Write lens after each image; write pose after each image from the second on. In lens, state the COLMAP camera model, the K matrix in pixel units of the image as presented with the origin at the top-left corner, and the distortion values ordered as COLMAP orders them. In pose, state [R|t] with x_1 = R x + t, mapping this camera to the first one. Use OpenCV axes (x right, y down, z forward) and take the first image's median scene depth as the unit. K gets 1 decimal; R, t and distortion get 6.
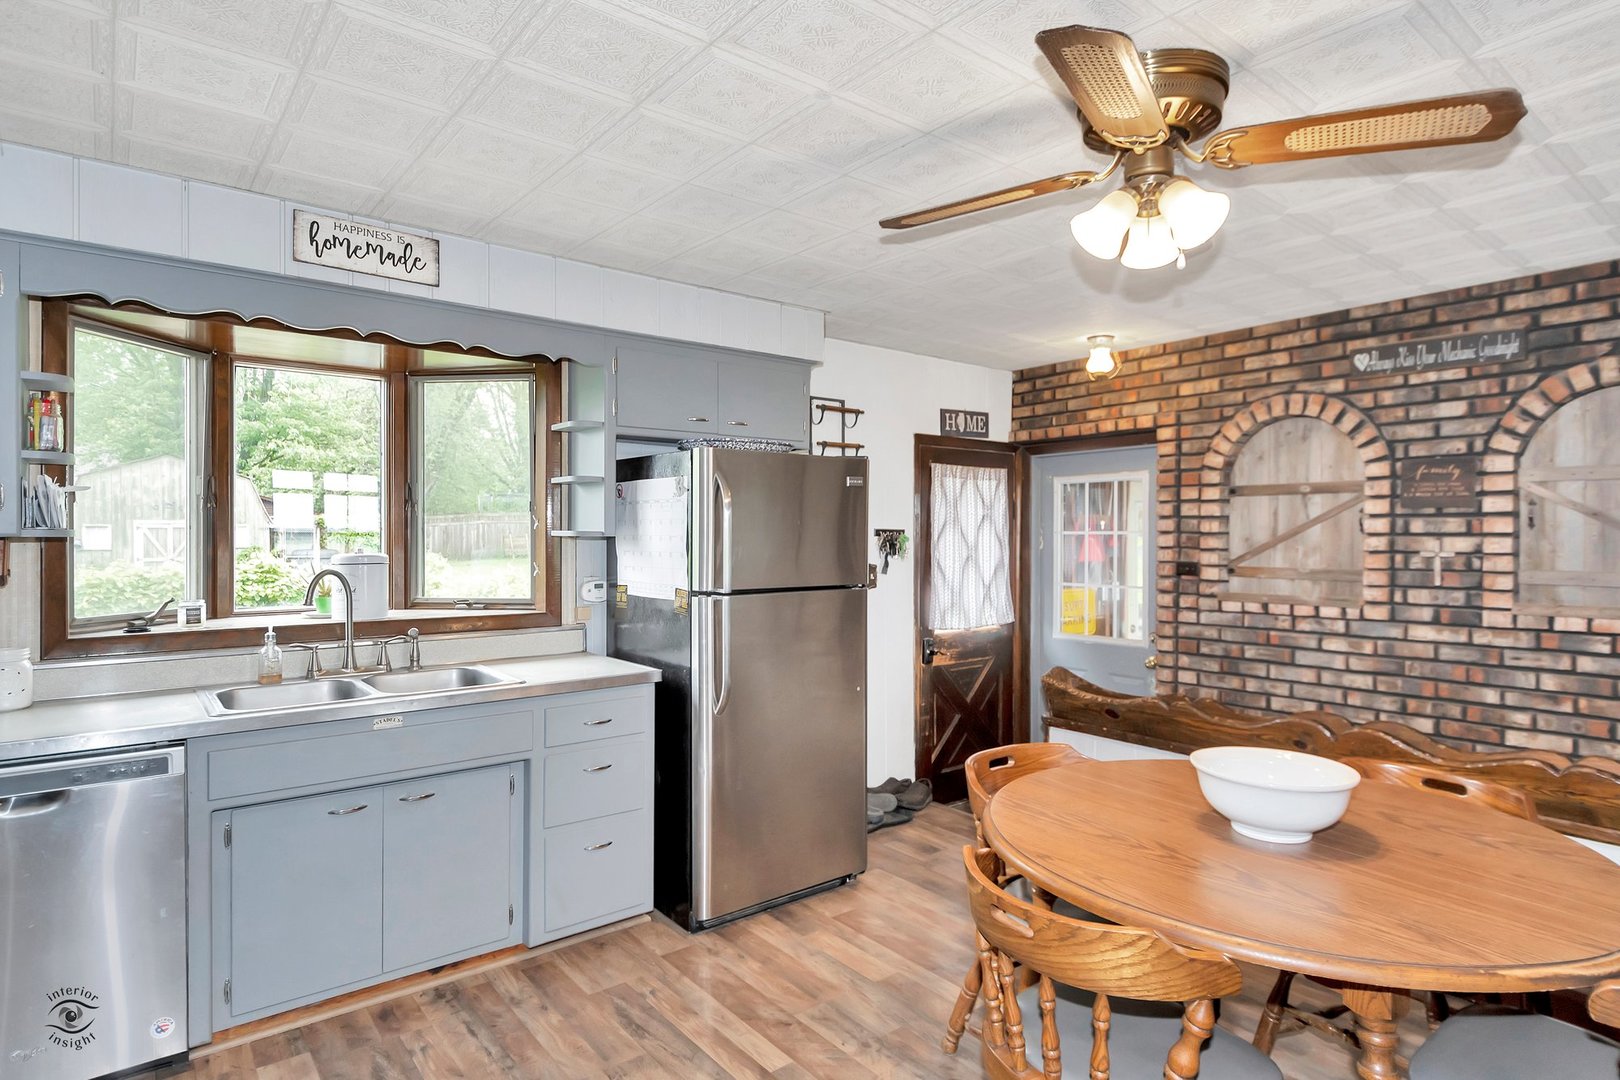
lens RADIAL K [[869.5, 0, 811.6], [0, 869.5, 538.3], [0, 0, 1]] dist [0.017448, -0.018925]
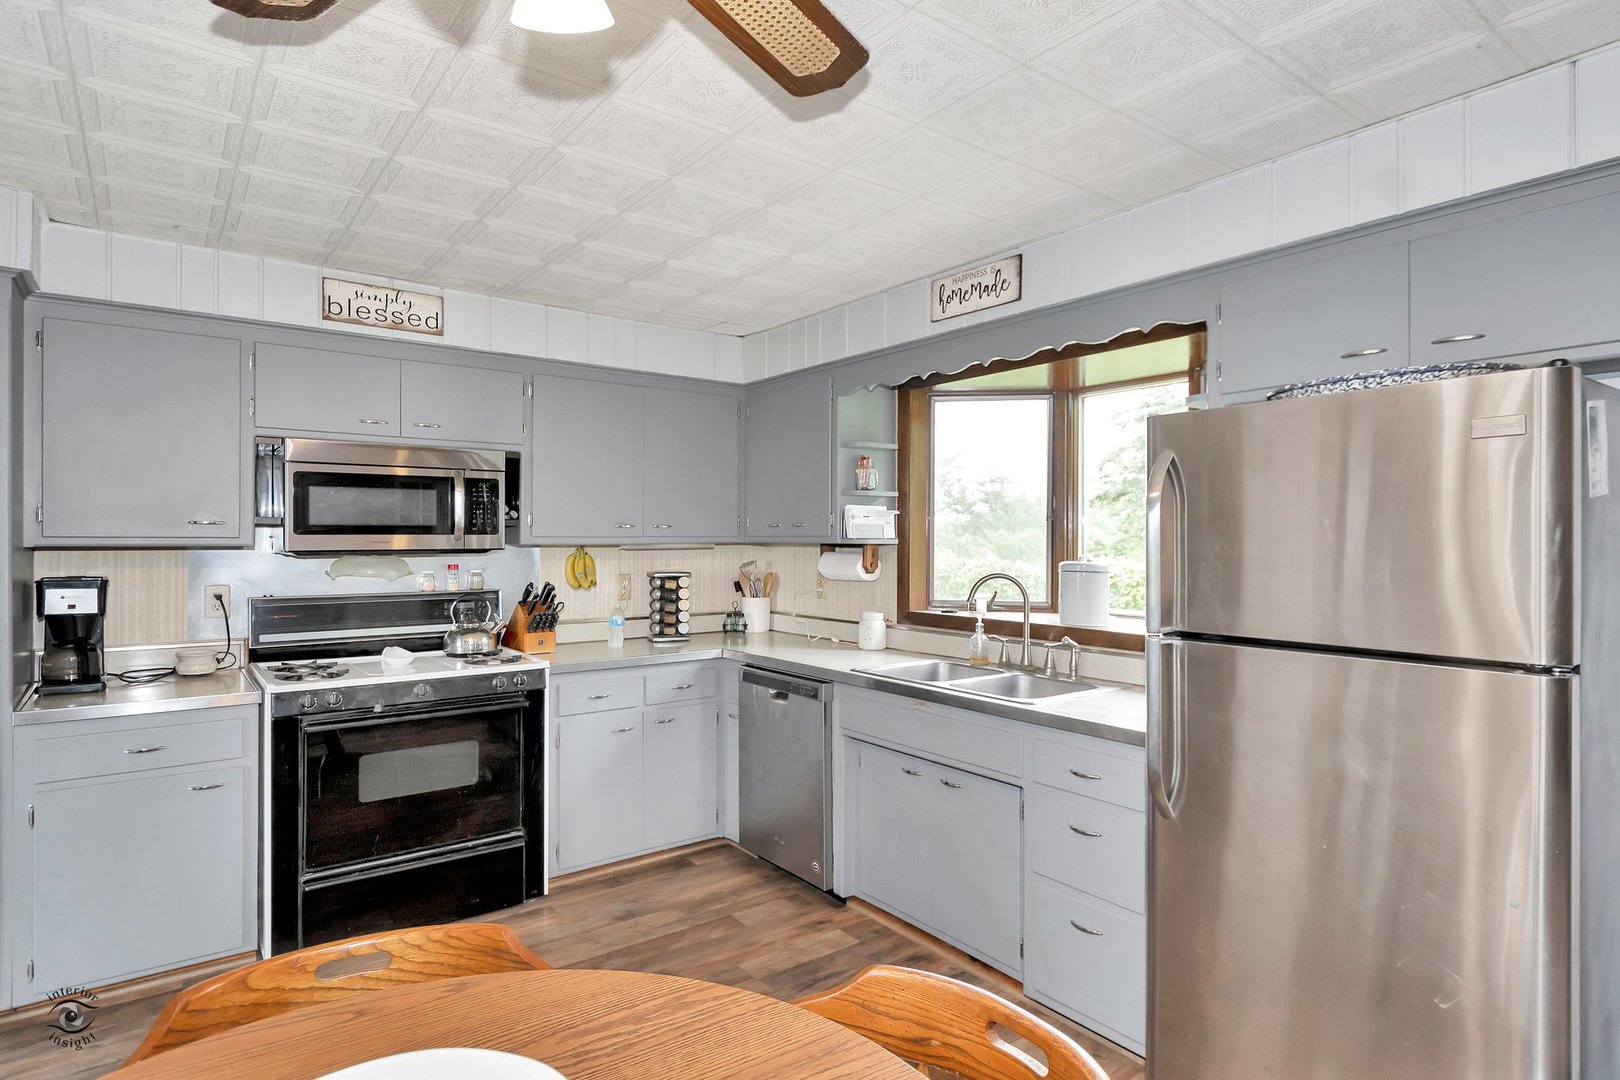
lens RADIAL K [[869.5, 0, 811.6], [0, 869.5, 538.3], [0, 0, 1]] dist [0.017448, -0.018925]
pose [[-0.032002, -0.001794, -0.999486, 0.575325], [-0.008695, 0.999961, -0.001517, -0.006253], [0.999450, 0.008642, -0.032017, 0.766299]]
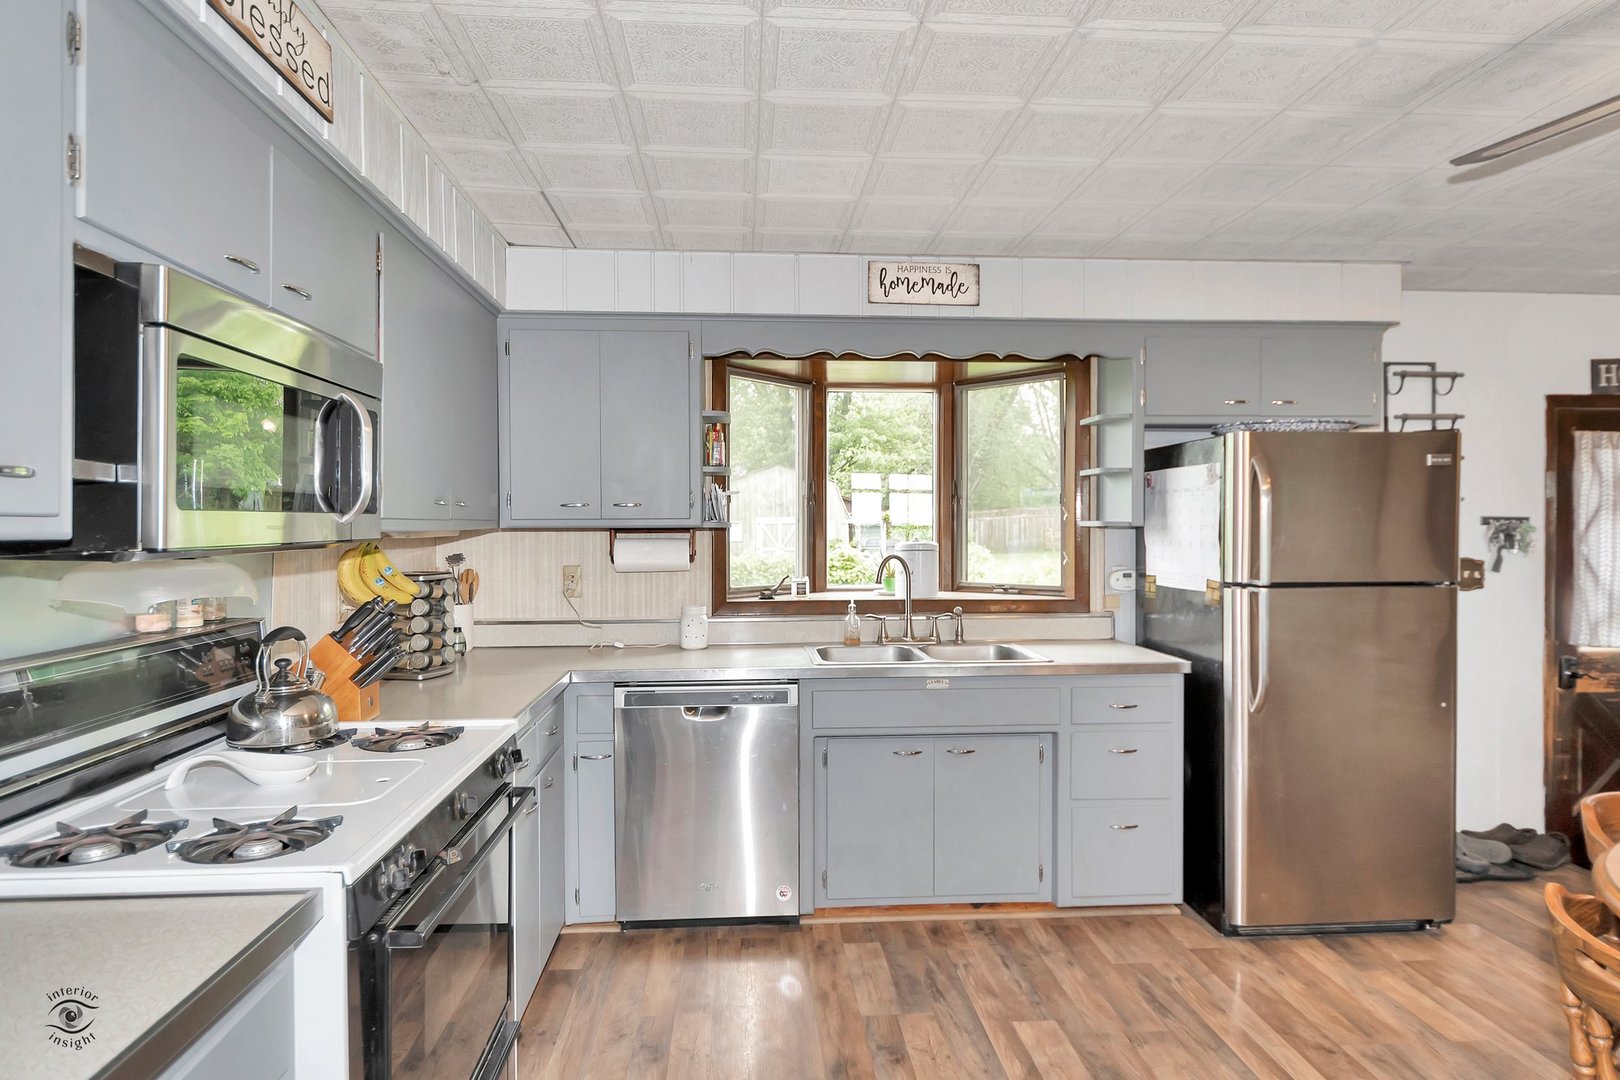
lens RADIAL K [[903.1, 0, 795.4], [0, 903.1, 539.7], [0, 0, 1]] dist [0.023587, -0.022822]
pose [[0.818076, 0.003020, -0.575102, 0.051656], [0.001001, 0.999977, 0.006676, 0.006785], [0.575109, -0.006037, 0.818054, -0.094859]]
